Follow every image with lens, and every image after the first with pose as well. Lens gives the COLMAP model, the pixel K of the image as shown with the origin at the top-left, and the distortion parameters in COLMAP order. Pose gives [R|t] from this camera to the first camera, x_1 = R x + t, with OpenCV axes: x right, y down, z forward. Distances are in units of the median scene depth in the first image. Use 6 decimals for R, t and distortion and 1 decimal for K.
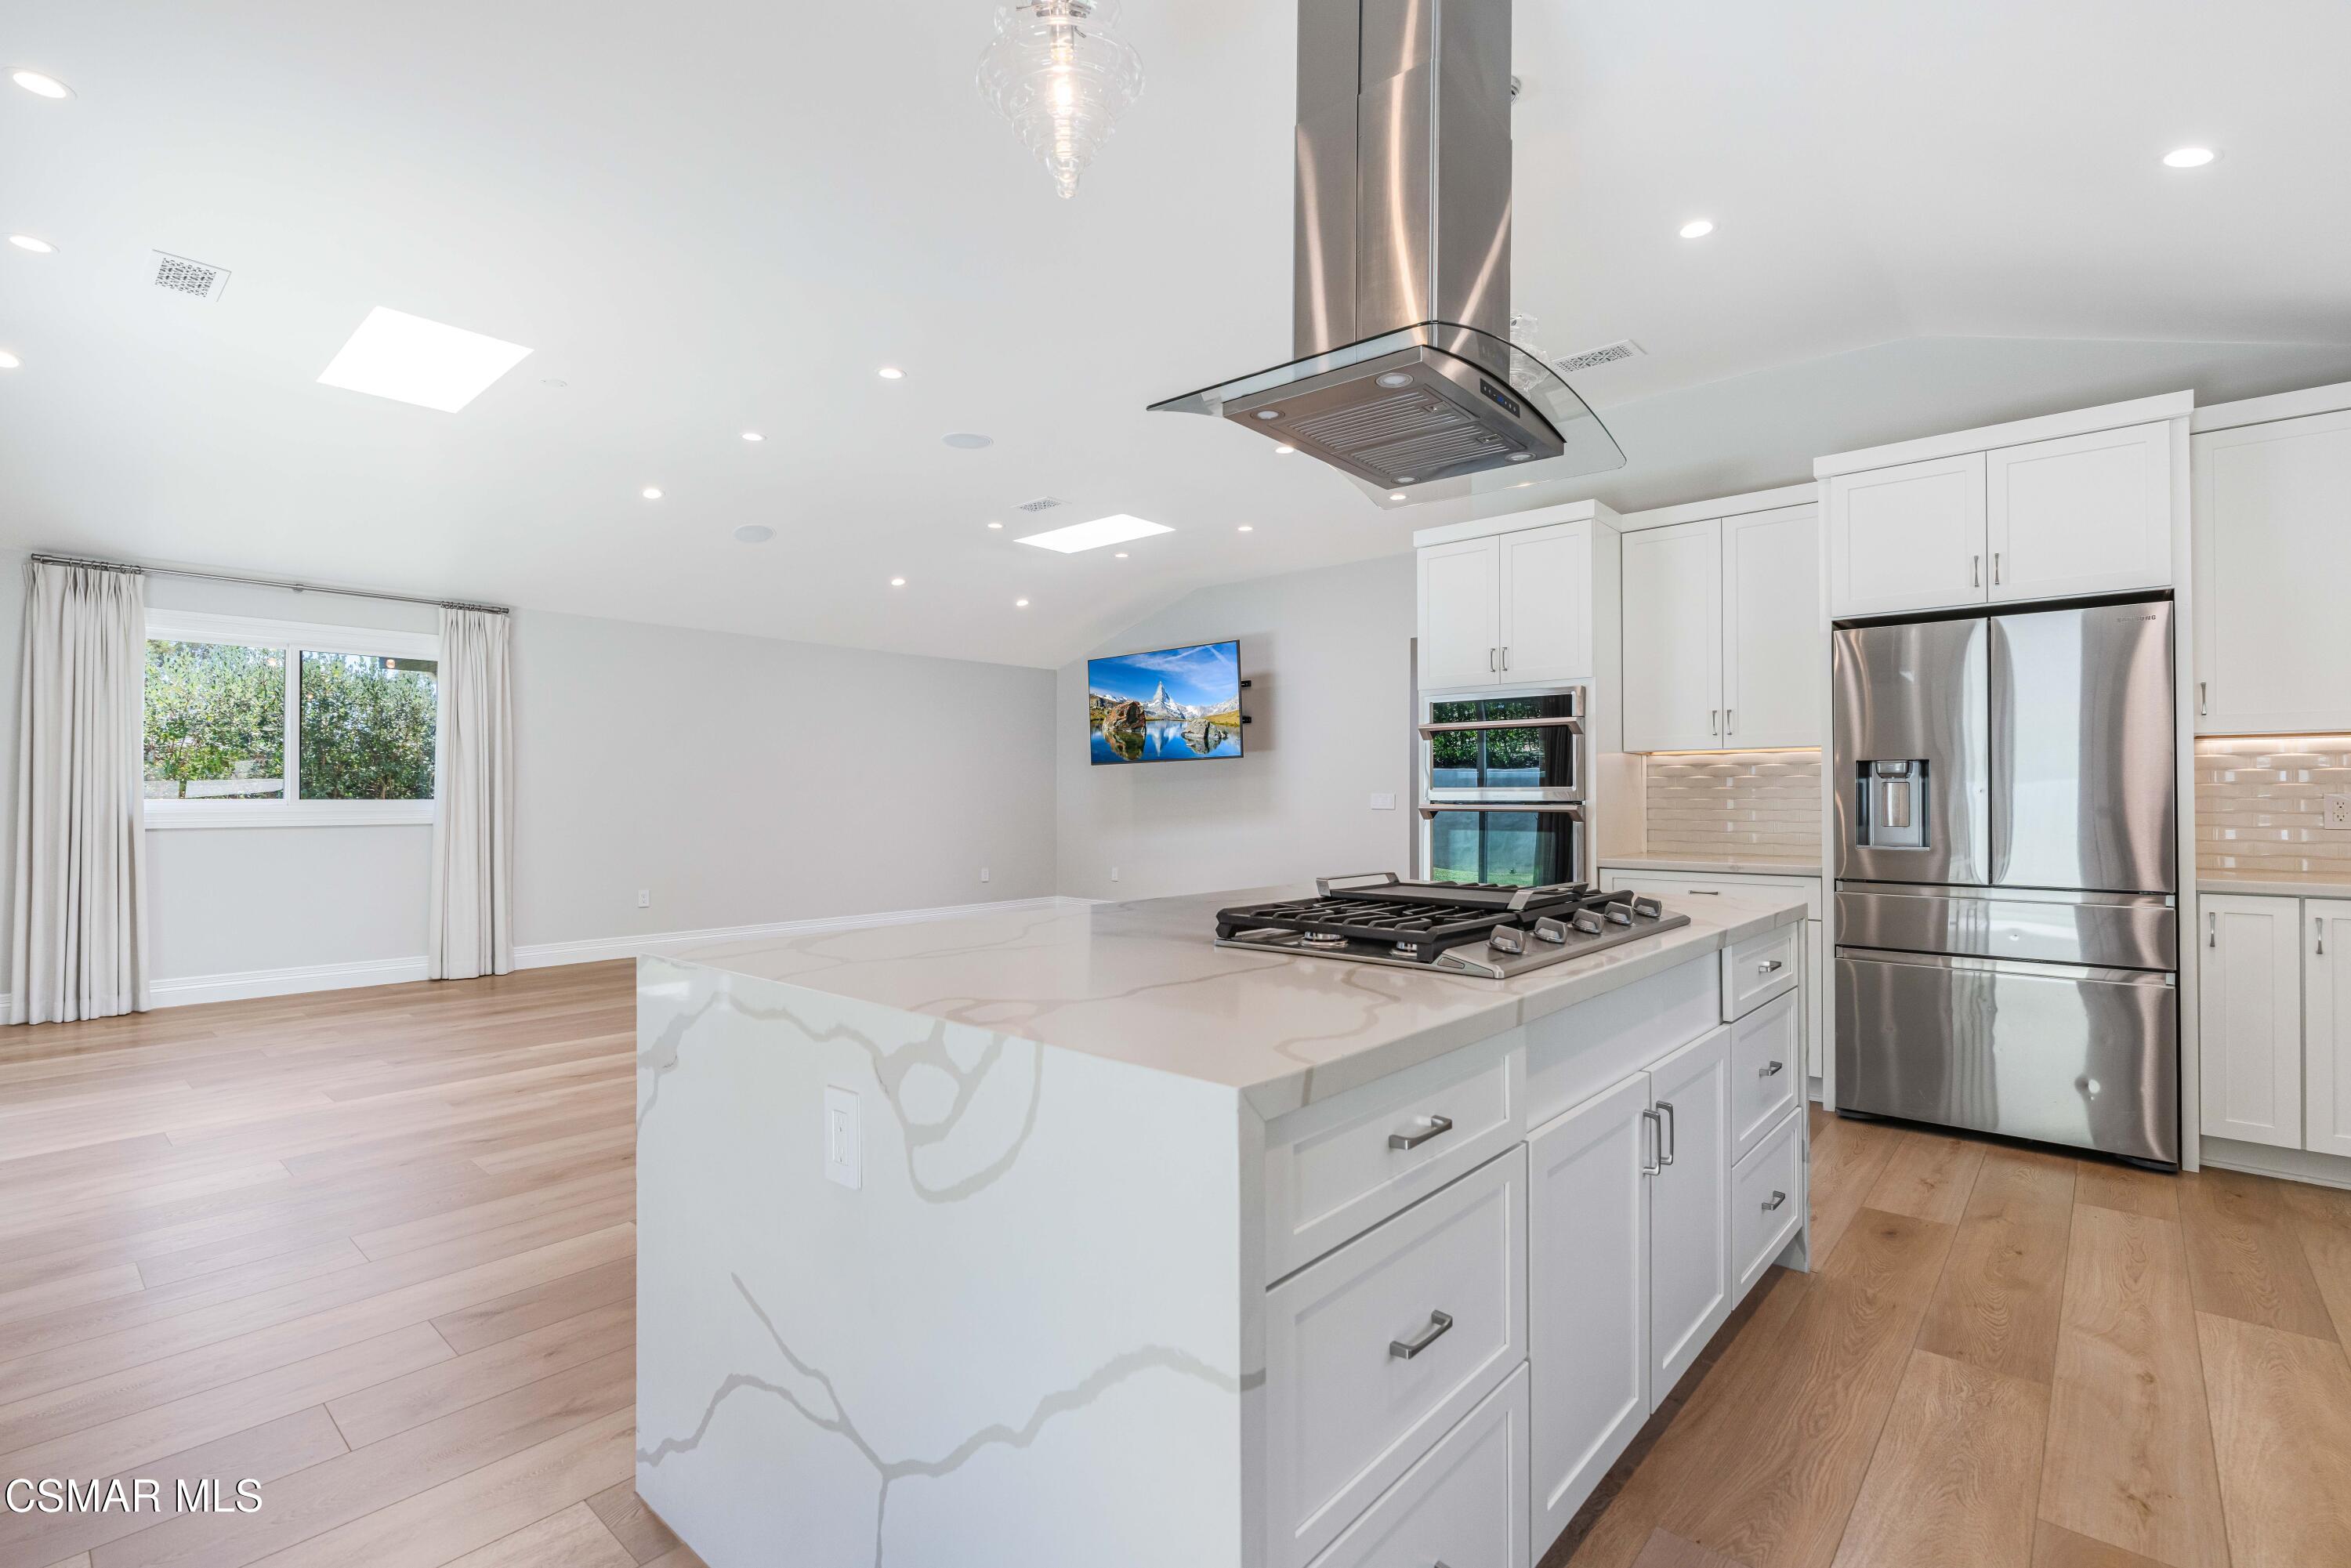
lens RADIAL K [[1069.7, 0, 1177.1], [0, 1069.7, 791.8], [0, 0, 1]] dist [-0.003427, -0.000387]
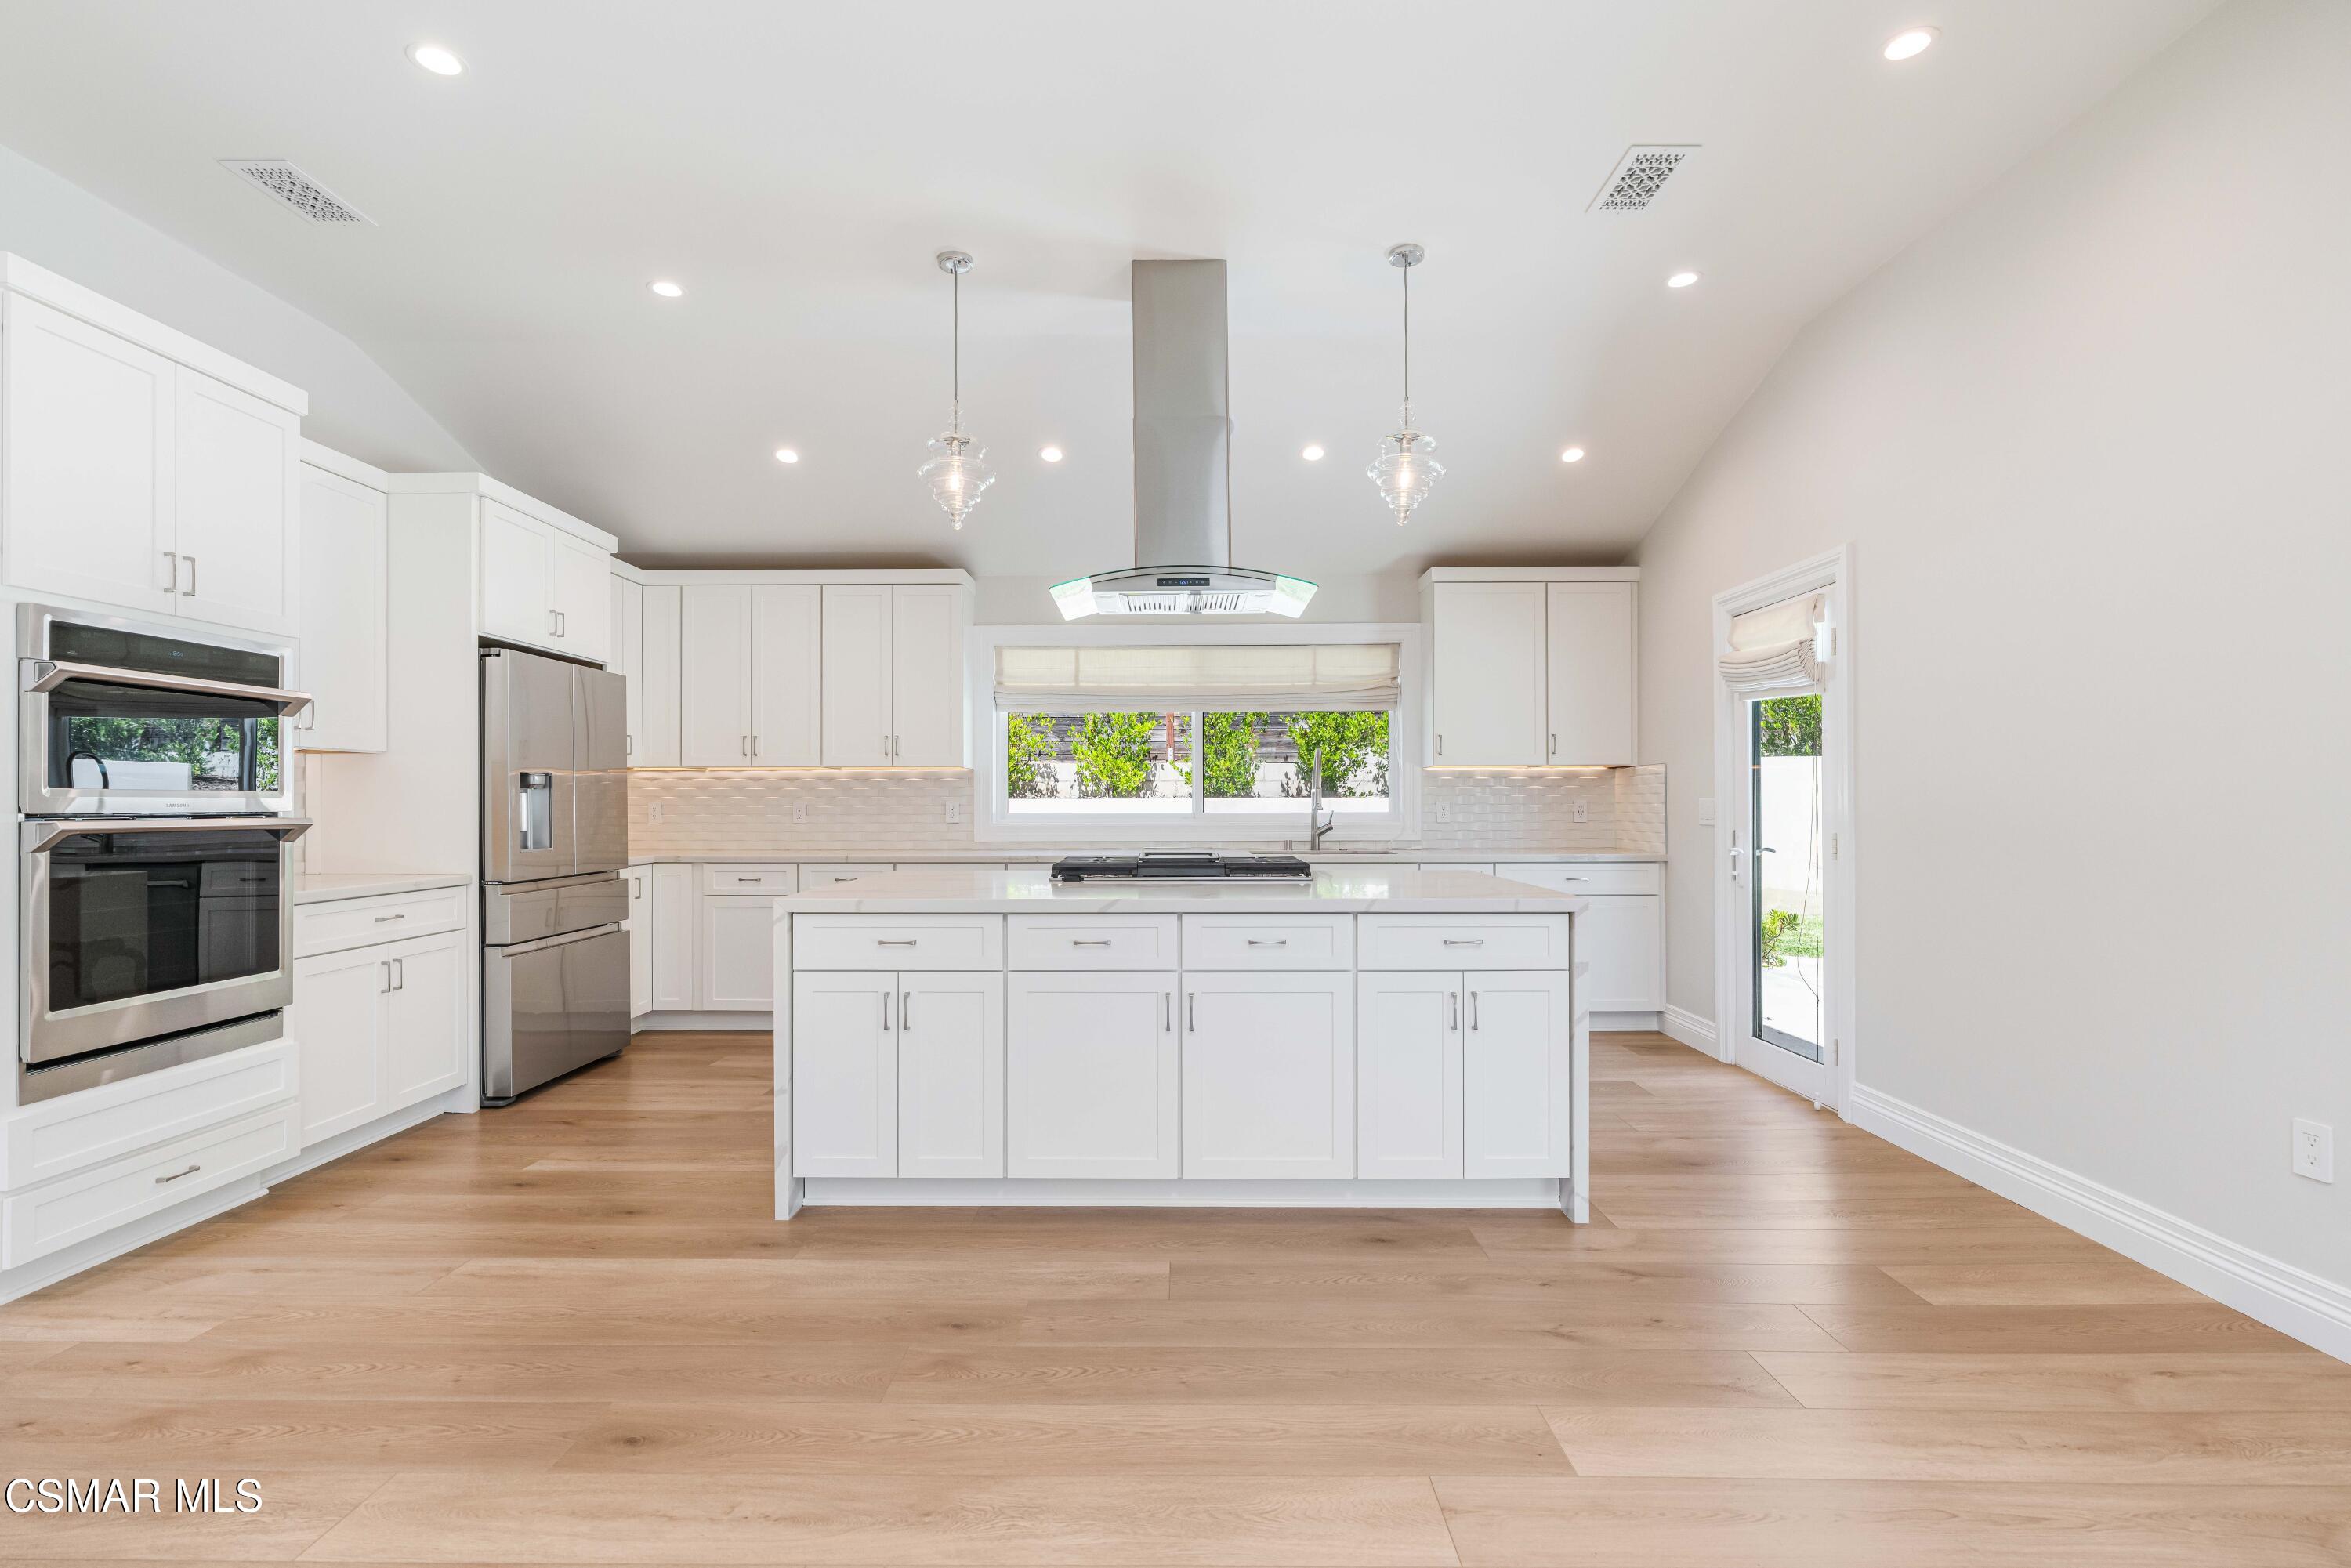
lens RADIAL K [[1095.2, 0, 1175.0], [0, 1095.2, 798.8], [0, 0, 1]] dist [-0.004014, 0.000500]
pose [[-0.655462, 0.005383, 0.755209, -0.482349], [-0.001799, 0.999961, -0.008689, 0.004771], [-0.755226, -0.007053, -0.655427, 0.916237]]
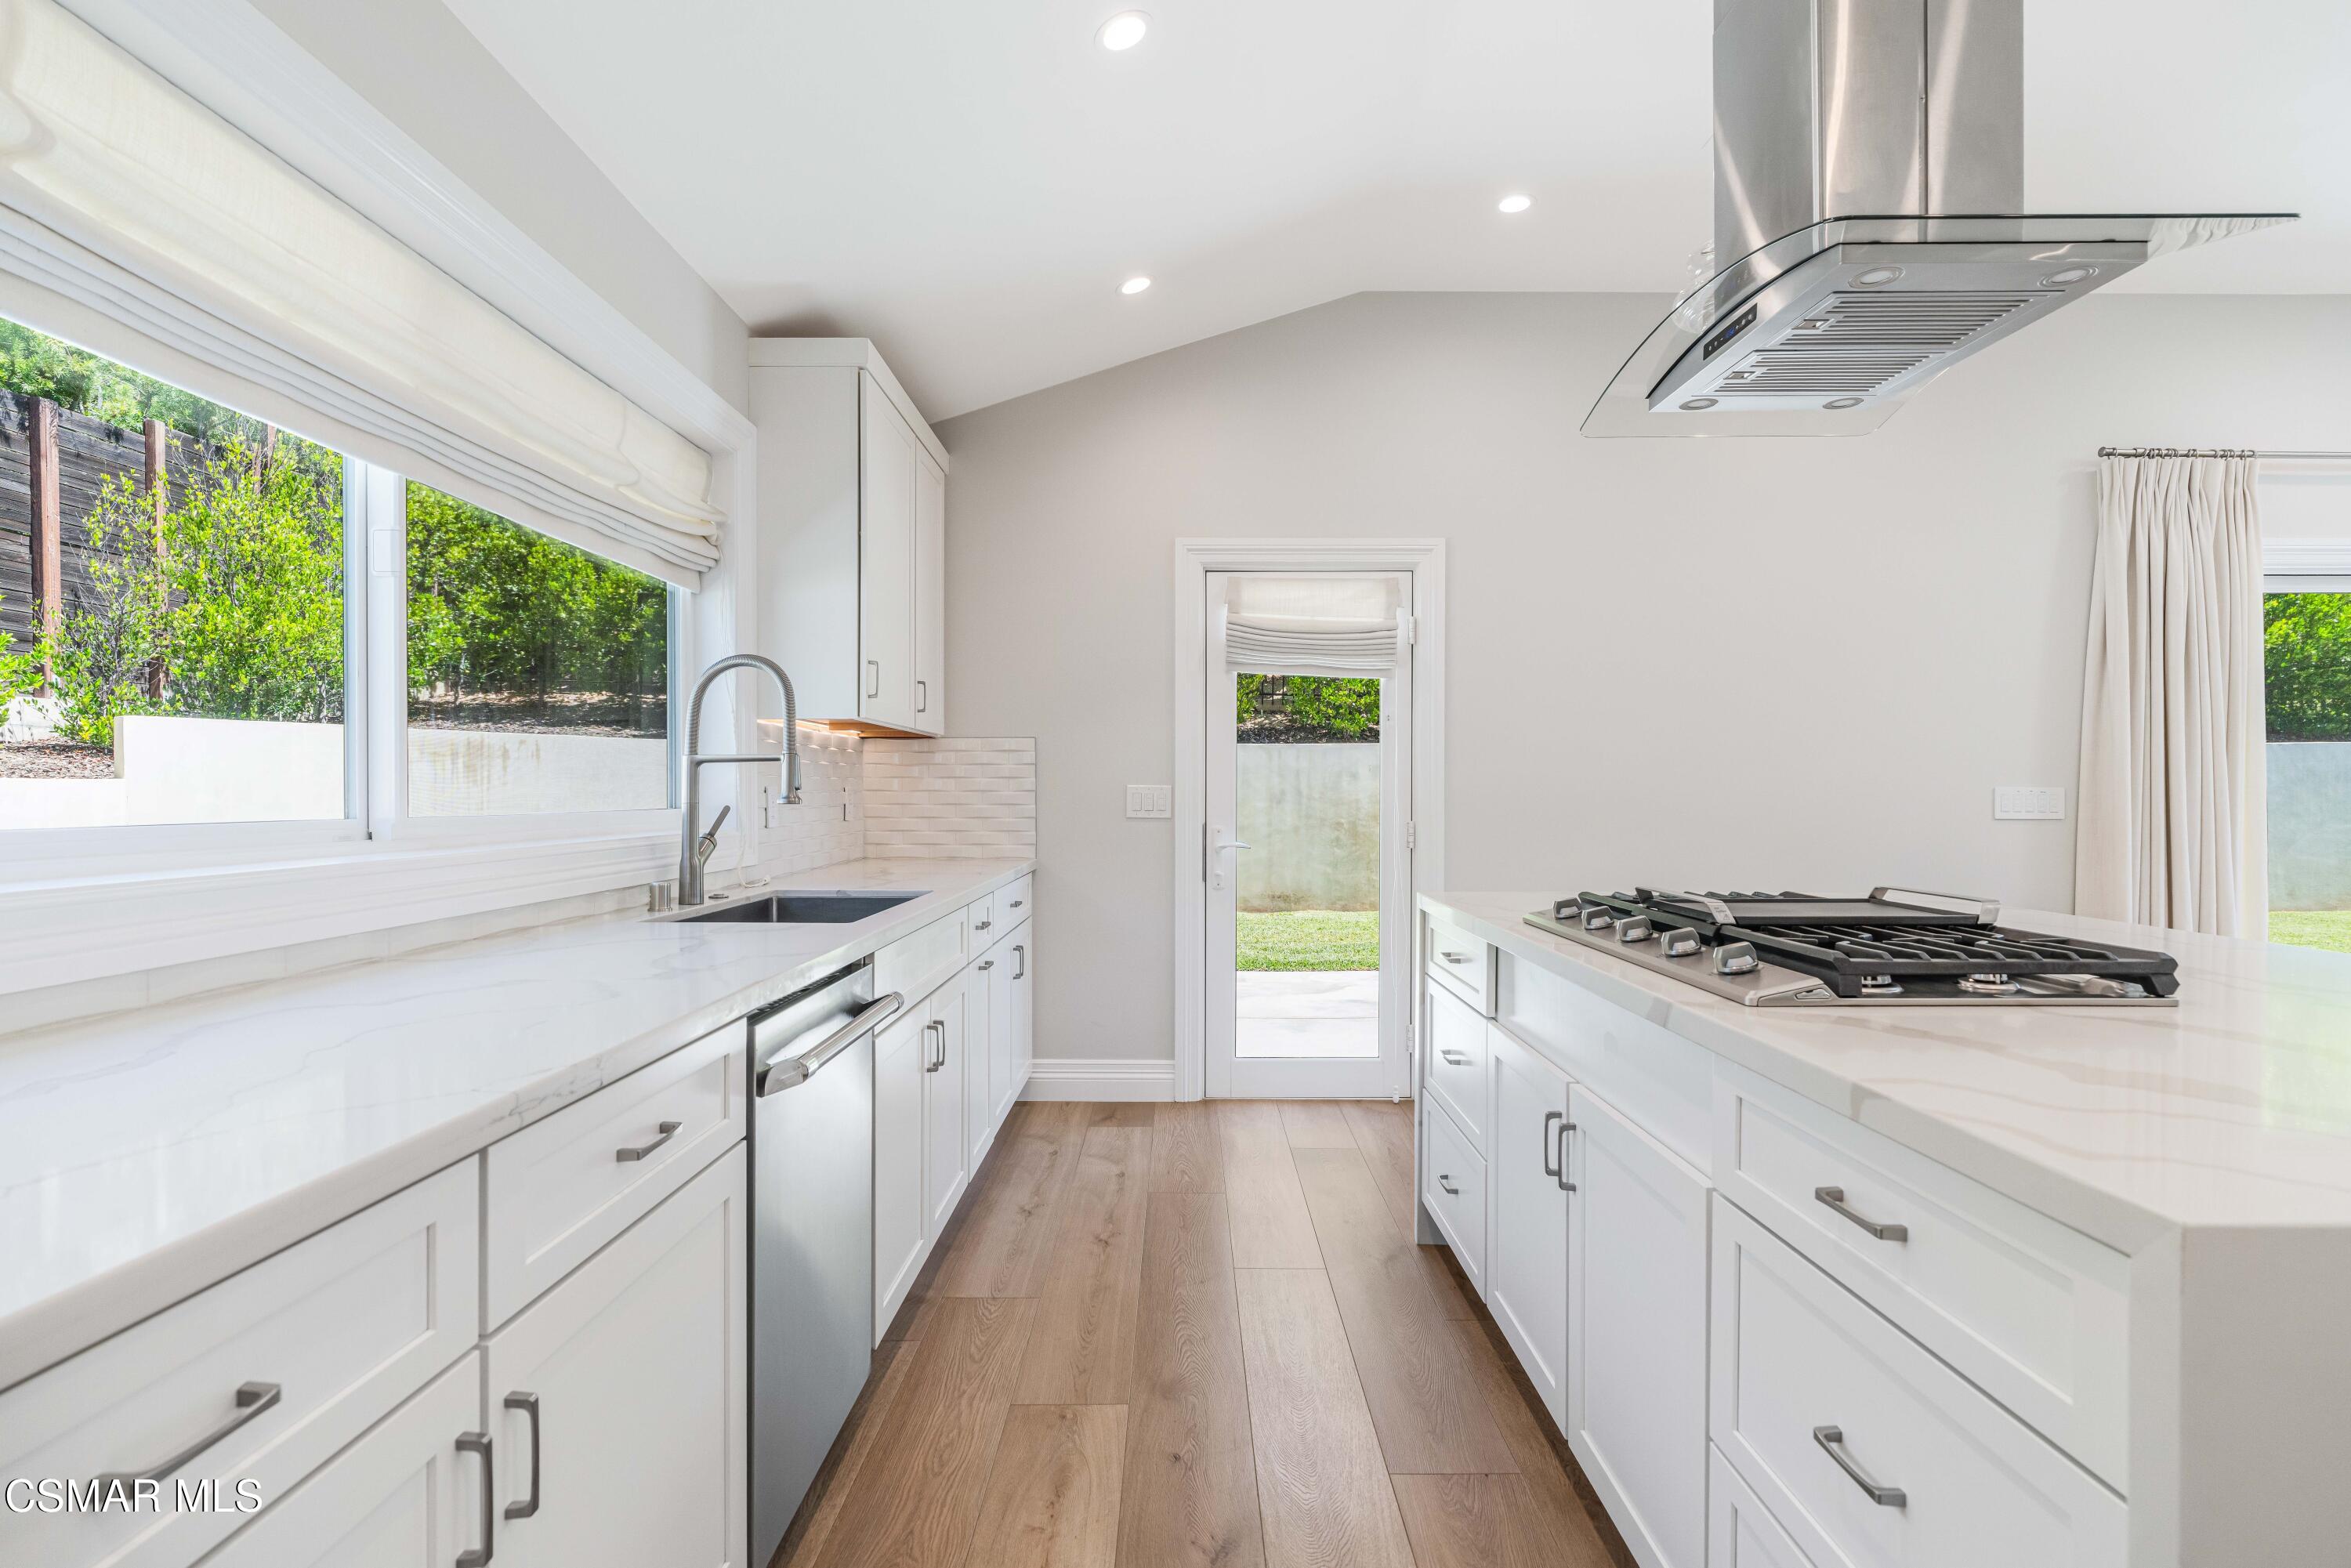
lens RADIAL K [[1137.7, 0, 1174.7], [0, 1137.7, 792.2], [0, 0, 1]] dist [-0.008375, 0.001456]
pose [[-0.752221, -0.000076, -0.658911, 0.484956], [0.002372, 0.999993, -0.002822, 0.002619], [0.658906, -0.003685, -0.752216, 0.541642]]
